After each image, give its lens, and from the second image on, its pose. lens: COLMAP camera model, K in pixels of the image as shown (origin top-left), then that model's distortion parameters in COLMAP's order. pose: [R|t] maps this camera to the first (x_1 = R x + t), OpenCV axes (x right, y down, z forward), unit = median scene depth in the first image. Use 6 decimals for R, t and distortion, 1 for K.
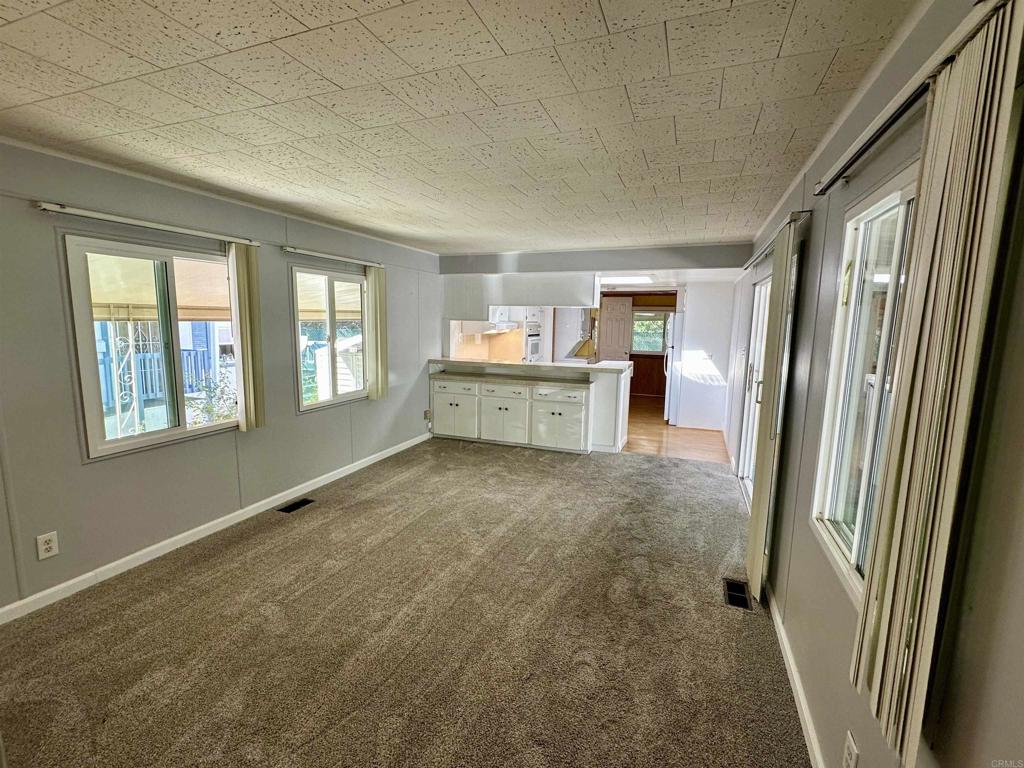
lens RADIAL K [[469.6, 0, 513.0], [0, 469.6, 388.6], [0, 0, 1]] dist [-0.003742, -0.000328]
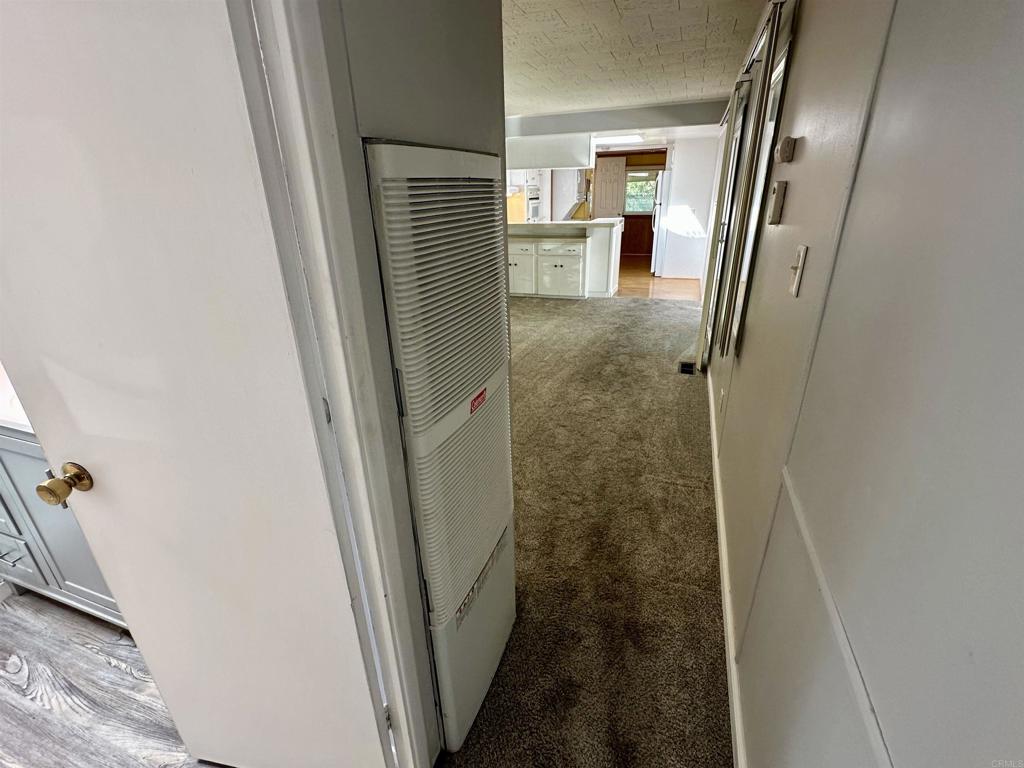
lens RADIAL K [[469.6, 0, 513.0], [0, 469.6, 388.6], [0, 0, 1]] dist [-0.003742, -0.000328]
pose [[0.998914, -0.046107, 0.006715, -0.045308], [0.042903, 0.966412, 0.253390, 0.047954], [-0.018173, -0.252826, 0.967341, -0.227819]]
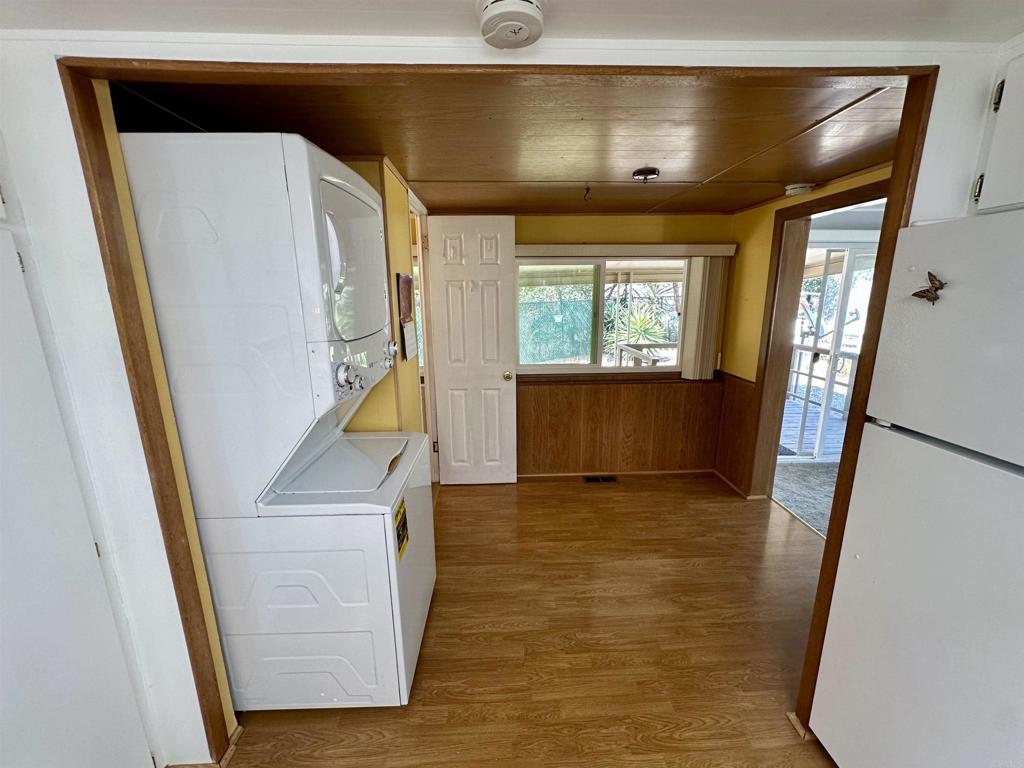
lens RADIAL K [[409.4, 0, 512.0], [0, 409.4, 384.0], [0, 0, 1]] dist [-0.002684, -0.000125]
pose [[0.920267, -0.112394, 0.374802, 0.231459], [0.081057, 0.991840, 0.098408, -0.187009], [-0.382804, -0.060182, 0.921867, 1.307810]]
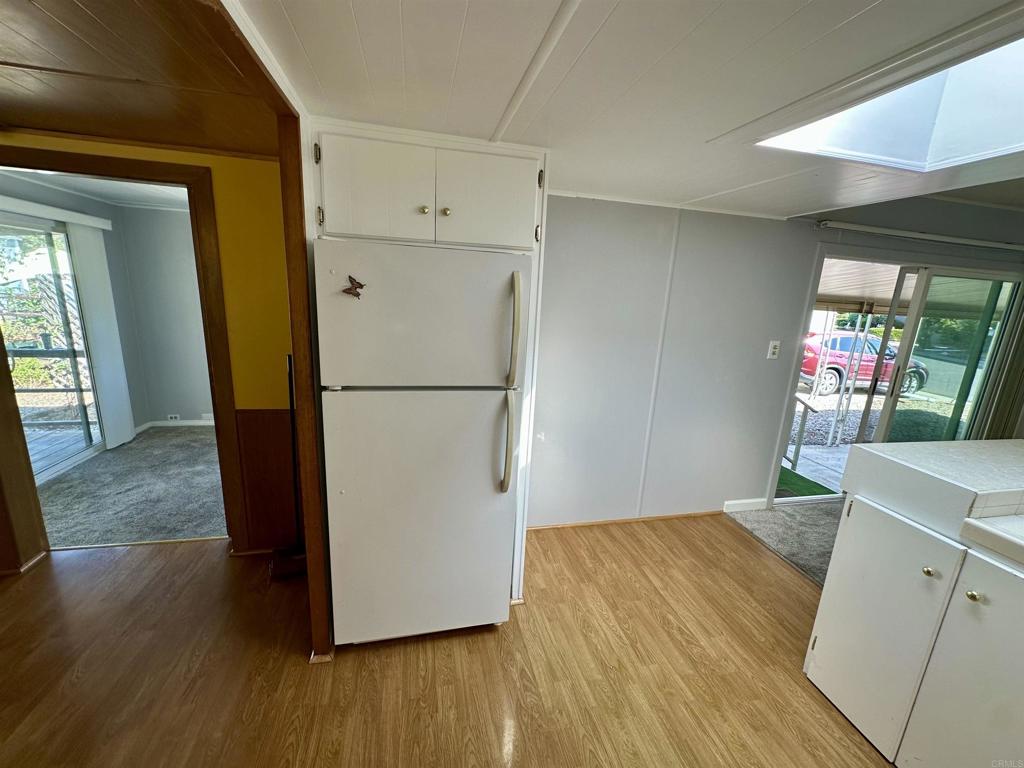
lens RADIAL K [[410.3, 0, 509.3], [0, 410.3, 382.5], [0, 0, 1]] dist [-0.007447, -0.000126]
pose [[-0.550381, -0.227595, 0.803294, 0.196380], [0.058558, 0.949236, 0.309066, -0.213150], [-0.832857, 0.217143, -0.509114, 1.466854]]
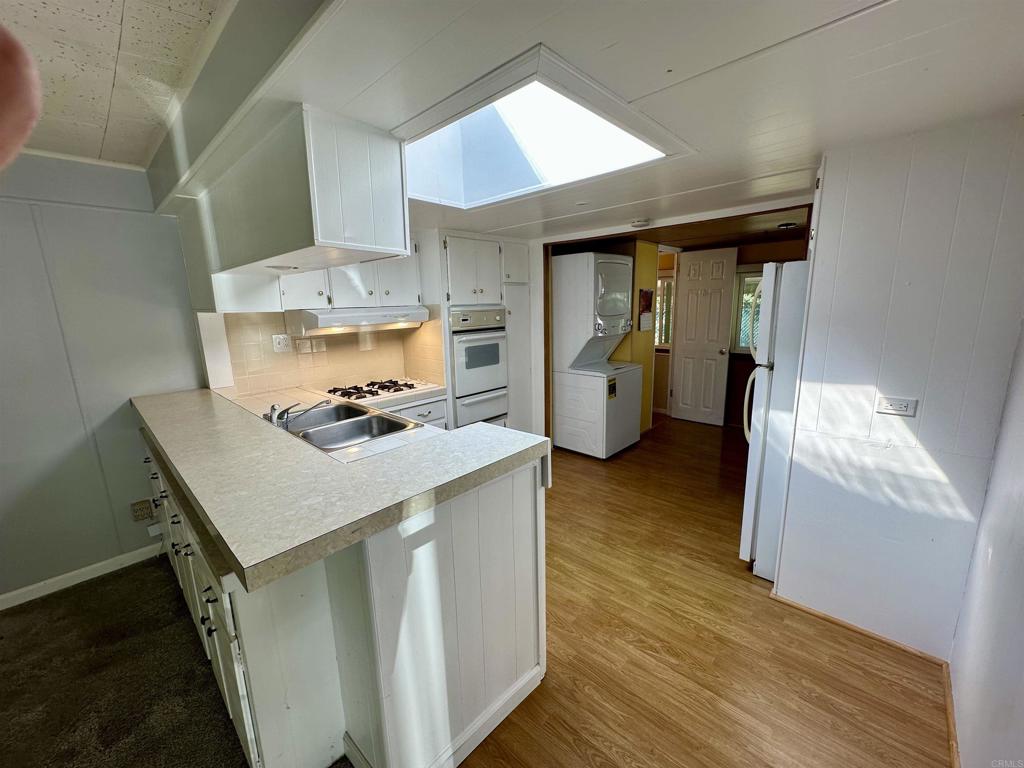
lens RADIAL K [[410.0, 0, 511.1], [0, 410.0, 383.4], [0, 0, 1]] dist [-0.001309, 0.000114]
pose [[0.921777, 0.034772, -0.386159, 0.369157], [-0.013455, 0.998239, 0.057770, -0.118090], [0.387487, -0.048056, 0.920622, 0.852909]]
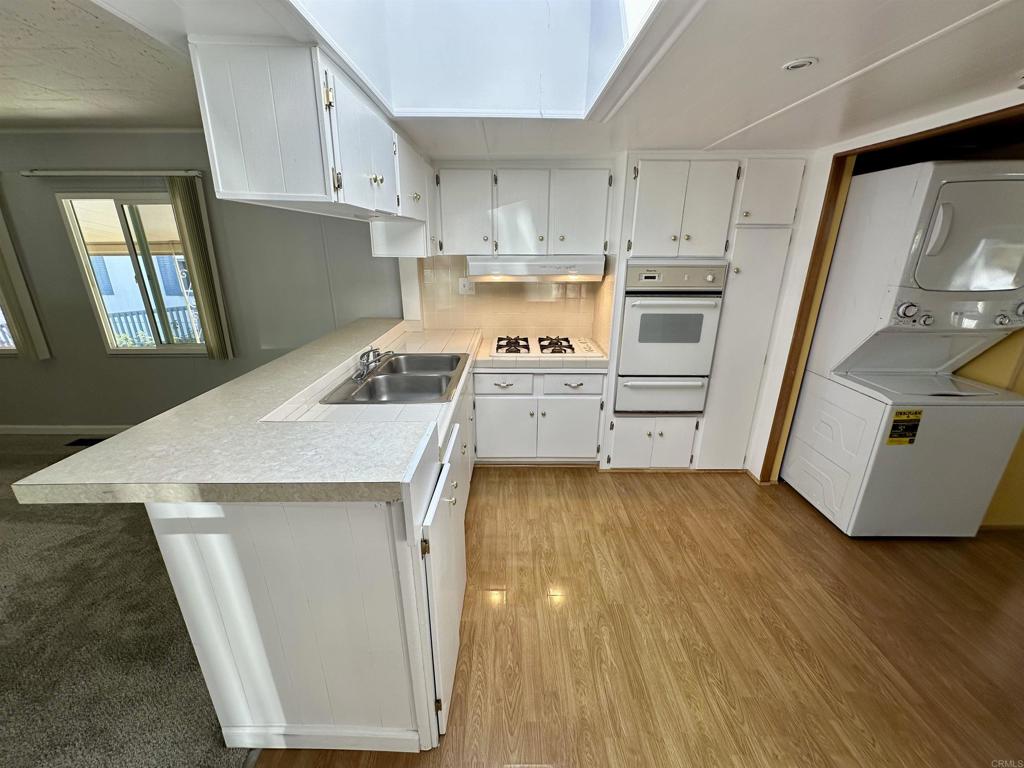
lens RADIAL K [[410.0, 0, 511.1], [0, 410.0, 383.4], [0, 0, 1]] dist [-0.001309, 0.000114]
pose [[0.355007, 0.284322, -0.890579, 0.456741], [-0.129029, 0.958414, 0.254545, -0.161164], [0.925917, 0.024545, 0.376930, 1.089698]]
